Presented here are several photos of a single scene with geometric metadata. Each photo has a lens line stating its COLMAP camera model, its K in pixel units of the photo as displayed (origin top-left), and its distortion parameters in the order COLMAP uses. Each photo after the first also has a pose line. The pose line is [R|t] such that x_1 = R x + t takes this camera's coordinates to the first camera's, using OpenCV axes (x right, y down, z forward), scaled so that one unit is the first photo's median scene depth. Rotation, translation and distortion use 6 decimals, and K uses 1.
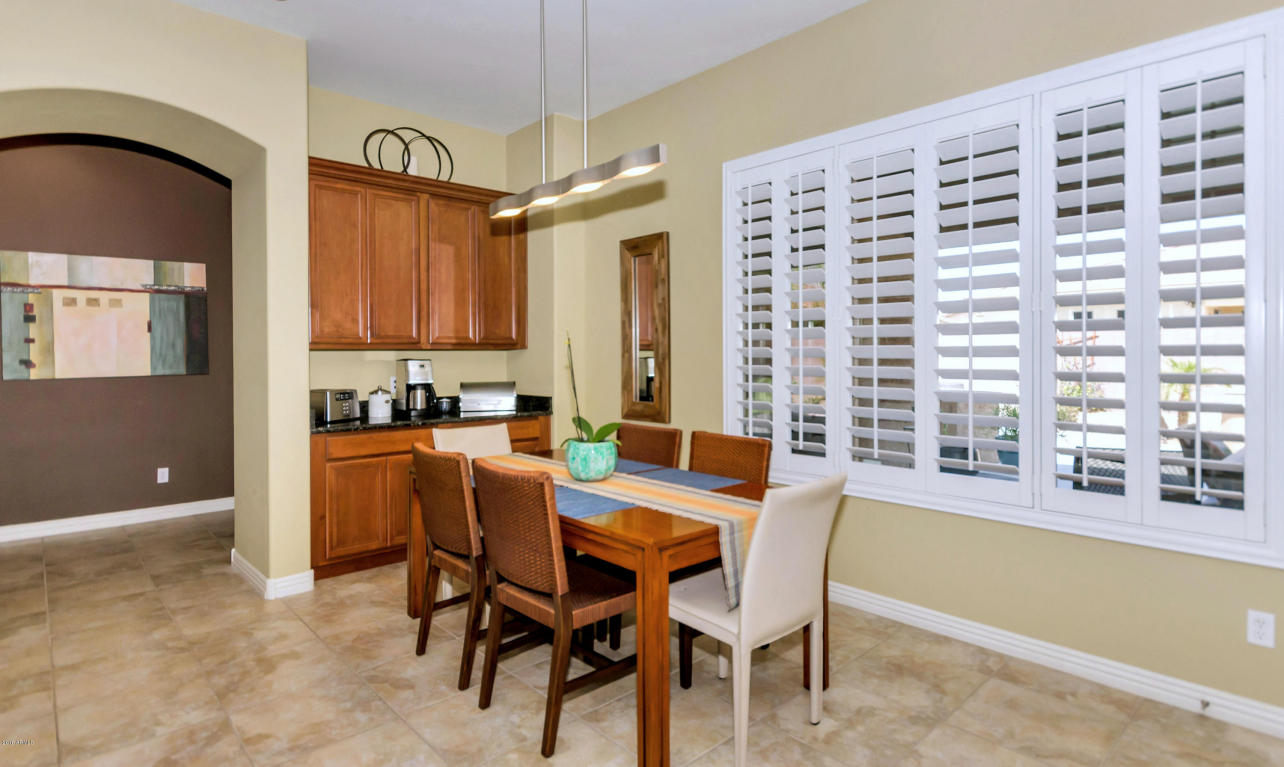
lens RADIAL K [[649.6, 0, 661.8], [0, 649.6, 359.1], [0, 0, 1]] dist [-0.022645, -0.000397]
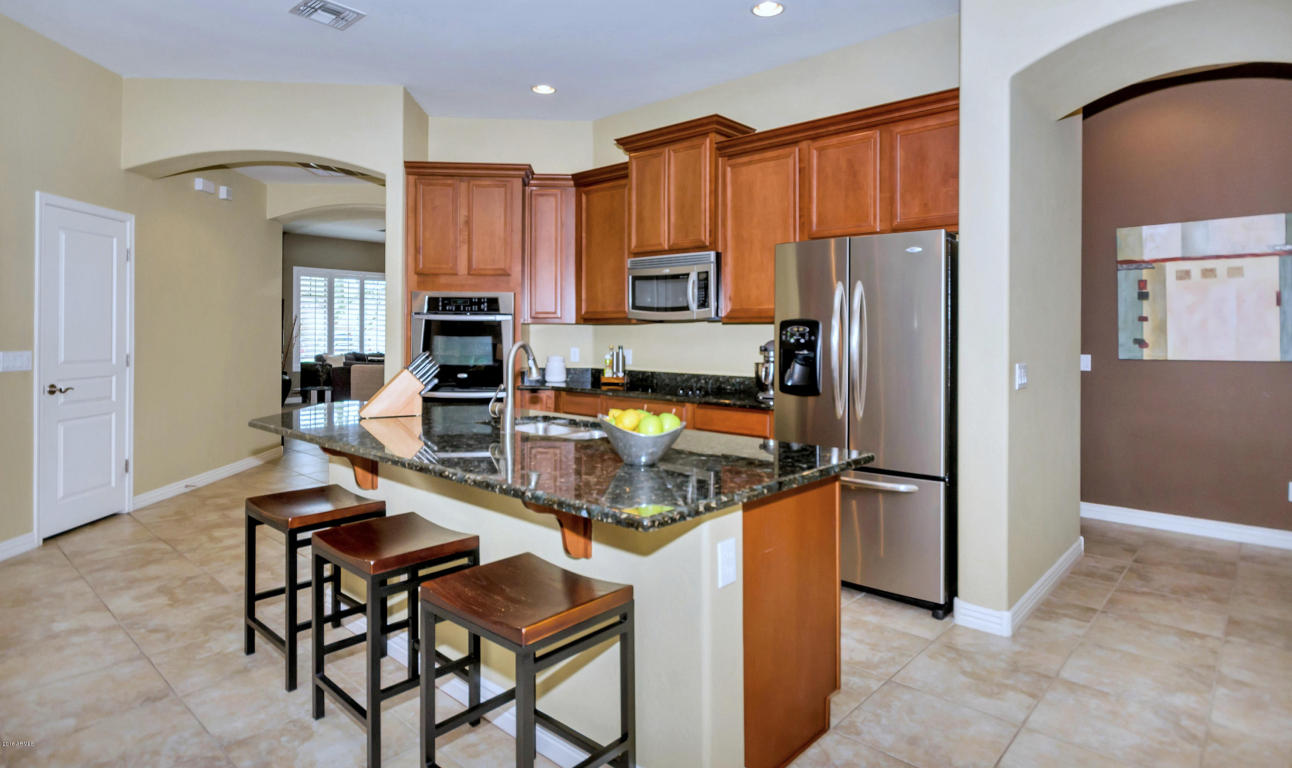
lens RADIAL K [[695.2, 0, 648.3], [0, 695.2, 334.8], [0, 0, 1]] dist [-0.001965, -0.001026]
pose [[0.066256, 0.006058, -0.997784, -0.005458], [-0.016294, 0.999855, 0.004989, 0.001672], [0.997670, 0.015927, 0.066345, 0.193186]]
